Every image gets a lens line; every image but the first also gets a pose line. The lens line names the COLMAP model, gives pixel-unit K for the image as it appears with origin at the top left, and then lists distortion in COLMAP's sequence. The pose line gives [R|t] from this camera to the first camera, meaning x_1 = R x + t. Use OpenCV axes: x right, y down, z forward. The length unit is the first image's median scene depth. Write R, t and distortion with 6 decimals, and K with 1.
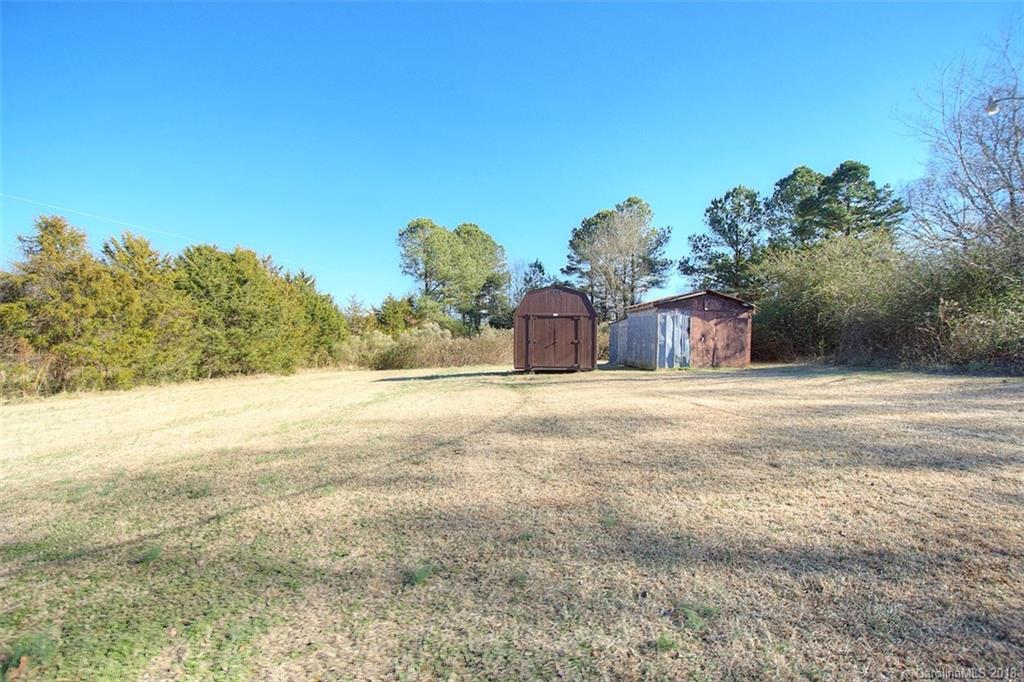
lens RADIAL K [[462.0, 0, 512.0], [0, 462.0, 341.0], [0, 0, 1]] dist [0.014827, -0.021885]
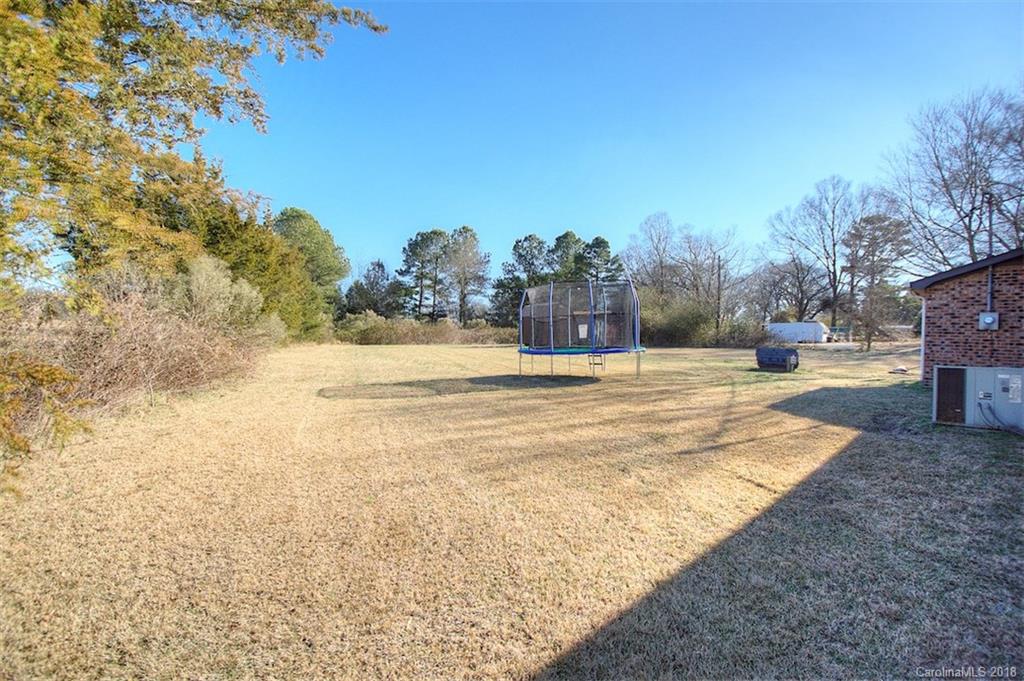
lens RADIAL K [[447.5, 0, 512.0], [0, 447.5, 340.5], [0, 0, 1]] dist [0.016376, -0.023436]
pose [[0.813795, 0.046792, 0.579265, -0.551527], [-0.053068, 0.998572, -0.006108, 0.030374], [-0.578724, -0.025770, 0.815116, -0.214619]]
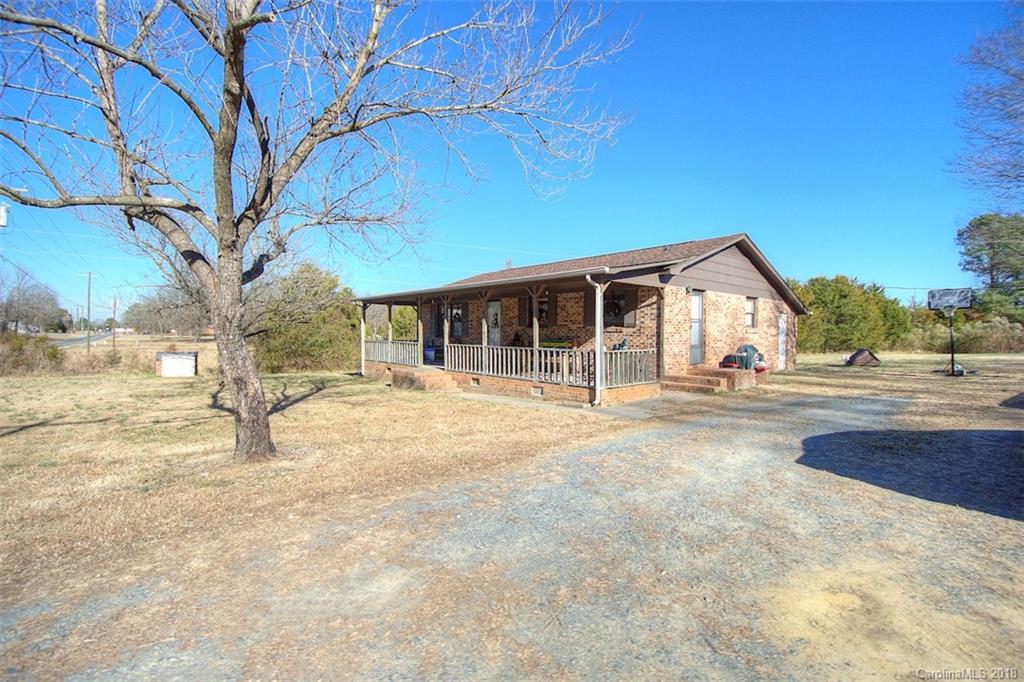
lens RADIAL K [[459.9, 0, 504.5], [0, 459.9, 339.1], [0, 0, 1]] dist [0.001854, -0.014808]
pose [[0.539687, 0.014801, -0.841736, 0.110123], [-0.007238, 0.999890, 0.012942, 0.009854], [0.841835, -0.000892, 0.539735, -0.655725]]
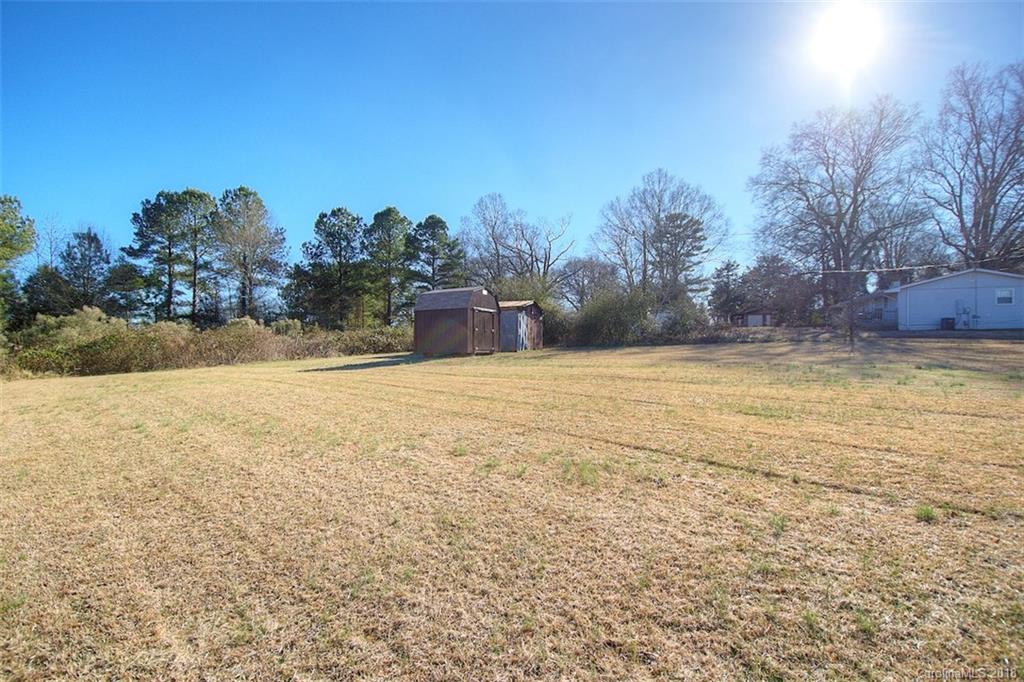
lens RADIAL K [[467.4, 0, 501.2], [0, 467.4, 341.9], [0, 0, 1]] dist [0.012587, -0.022353]
pose [[0.476793, 0.013124, 0.878917, -0.475688], [0.003745, 0.999849, -0.016961, 0.025337], [-0.879007, 0.011379, 0.476672, 0.154513]]
